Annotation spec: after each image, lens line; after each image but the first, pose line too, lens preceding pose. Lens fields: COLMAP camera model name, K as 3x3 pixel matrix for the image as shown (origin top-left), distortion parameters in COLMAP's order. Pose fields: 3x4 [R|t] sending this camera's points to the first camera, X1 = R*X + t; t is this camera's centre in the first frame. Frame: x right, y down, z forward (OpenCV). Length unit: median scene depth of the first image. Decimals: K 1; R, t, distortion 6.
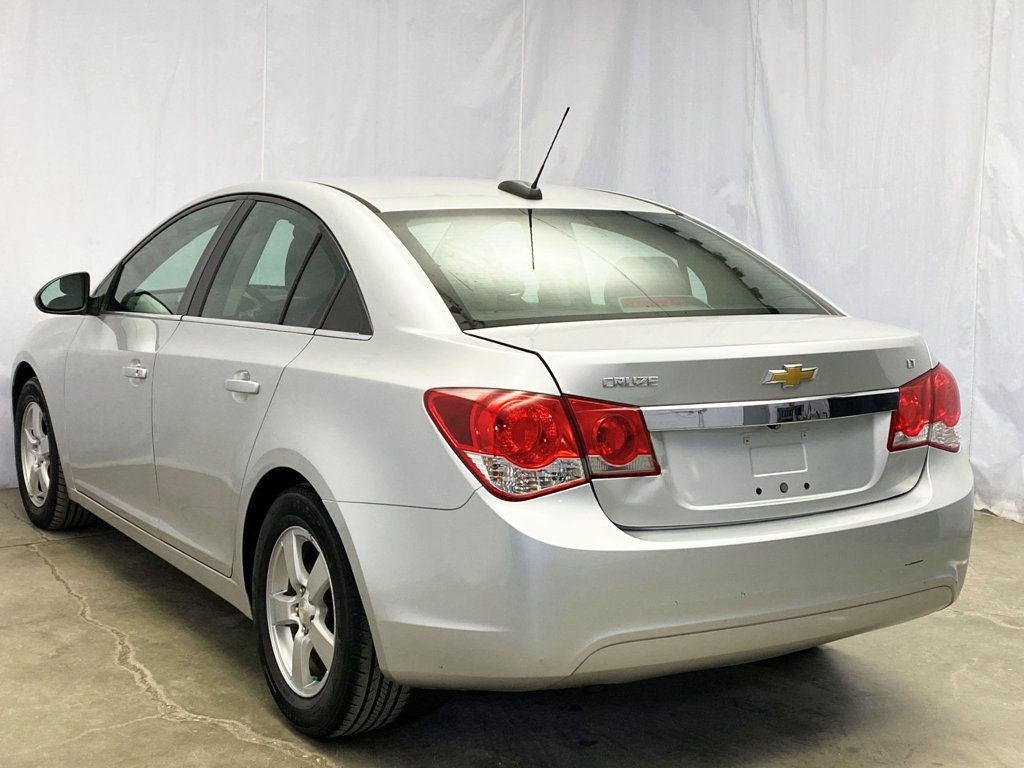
lens RADIAL K [[1418.7, 0, 512.0], [0, 1418.7, 384.0], [0, 0, 1]] dist [0.194527, -0.523755]
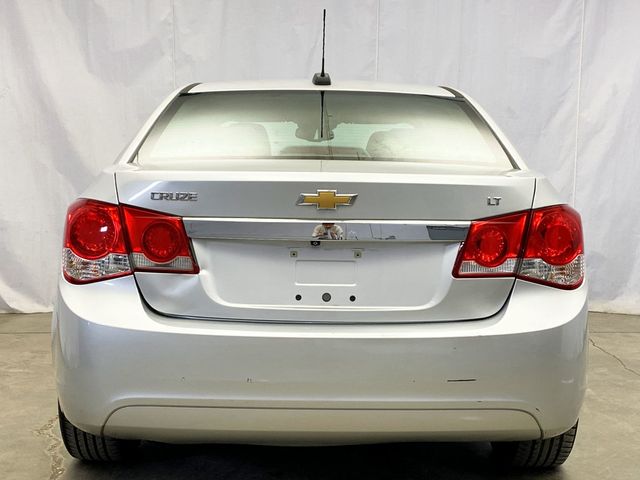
lens RADIAL K [[886.7, 0, 320.0], [0, 886.7, 240.0], [0, 0, 1]] dist [0.194527, -0.523755]
pose [[0.854746, 0.038886, -0.517587, 0.586665], [-0.065639, 0.997282, -0.033471, 0.053552], [0.514879, 0.062583, 0.854975, 0.402115]]
